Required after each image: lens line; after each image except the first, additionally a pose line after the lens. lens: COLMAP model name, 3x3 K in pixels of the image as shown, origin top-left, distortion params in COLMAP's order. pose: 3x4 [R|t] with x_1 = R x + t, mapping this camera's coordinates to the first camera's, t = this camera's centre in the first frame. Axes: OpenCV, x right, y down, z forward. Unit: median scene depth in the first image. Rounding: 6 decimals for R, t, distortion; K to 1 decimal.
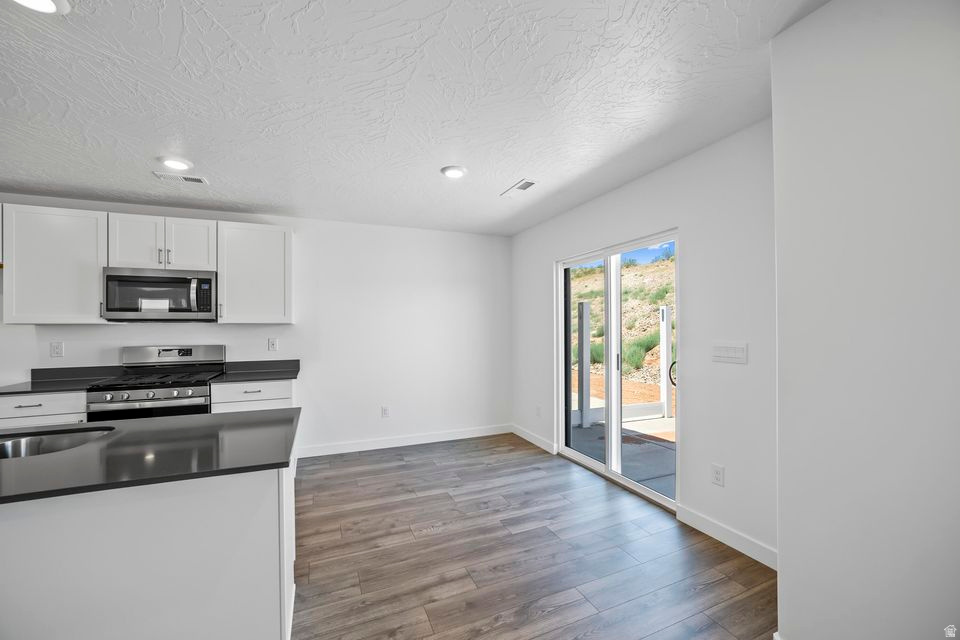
lens RADIAL K [[376.9, 0, 474.5], [0, 376.9, 323.6], [0, 0, 1]] dist [-0.048989, 0.016490]
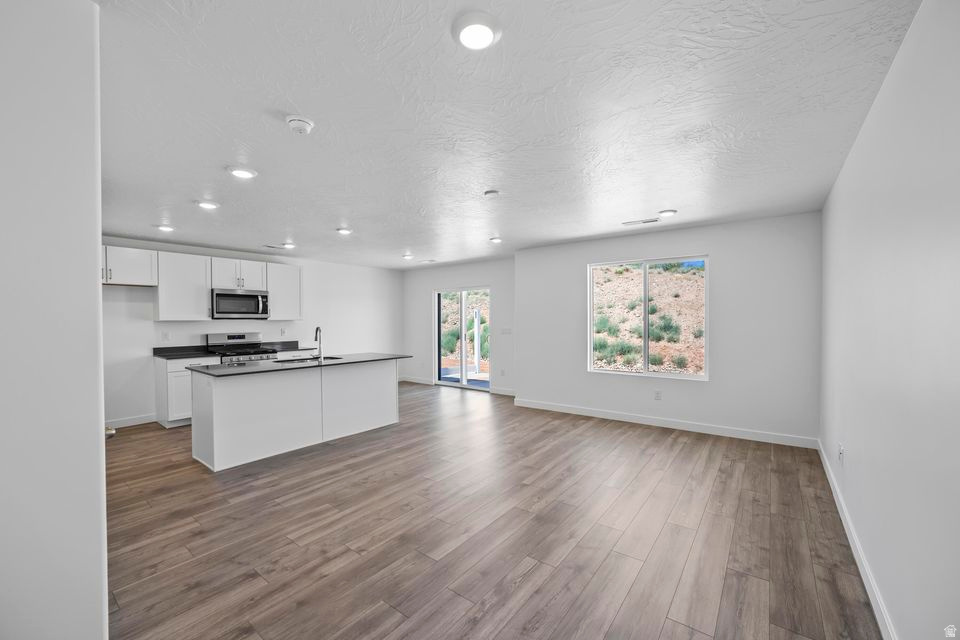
lens RADIAL K [[376.9, 0, 474.5], [0, 376.9, 323.6], [0, 0, 1]] dist [-0.048989, 0.016490]
pose [[0.875115, -0.002935, 0.483906, -0.719111], [-0.004782, 0.999880, 0.014712, -0.016287], [-0.483891, -0.015188, 0.874996, -1.103678]]
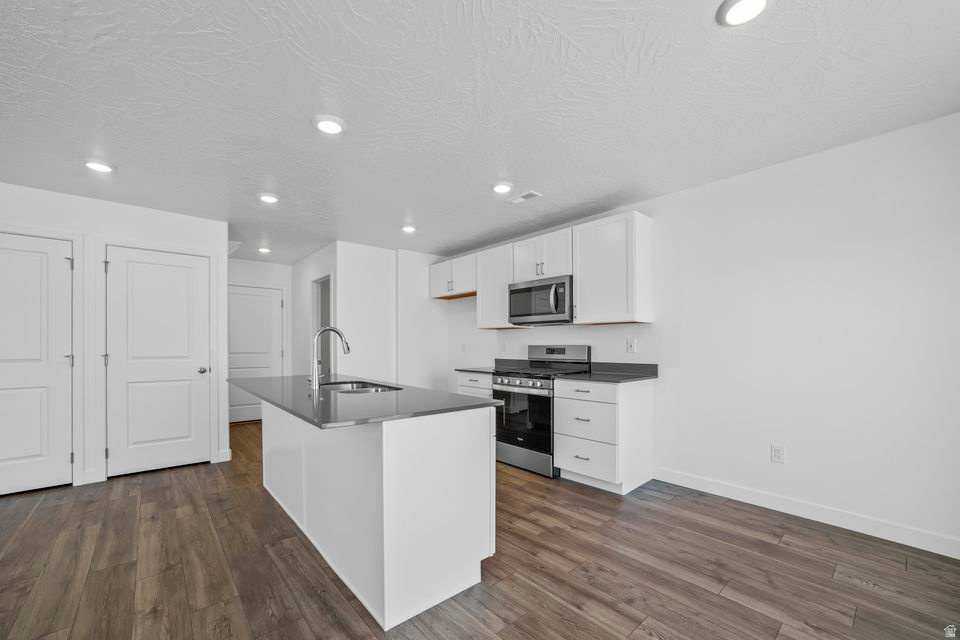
lens RADIAL K [[383.8, 0, 473.9], [0, 383.8, 347.2], [0, 0, 1]] dist [-0.045172, 0.017178]
pose [[0.311941, 0.013701, -0.950003, 0.269207], [0.010099, 0.999792, 0.017736, 0.045802], [0.950048, -0.015127, 0.311738, 0.402947]]
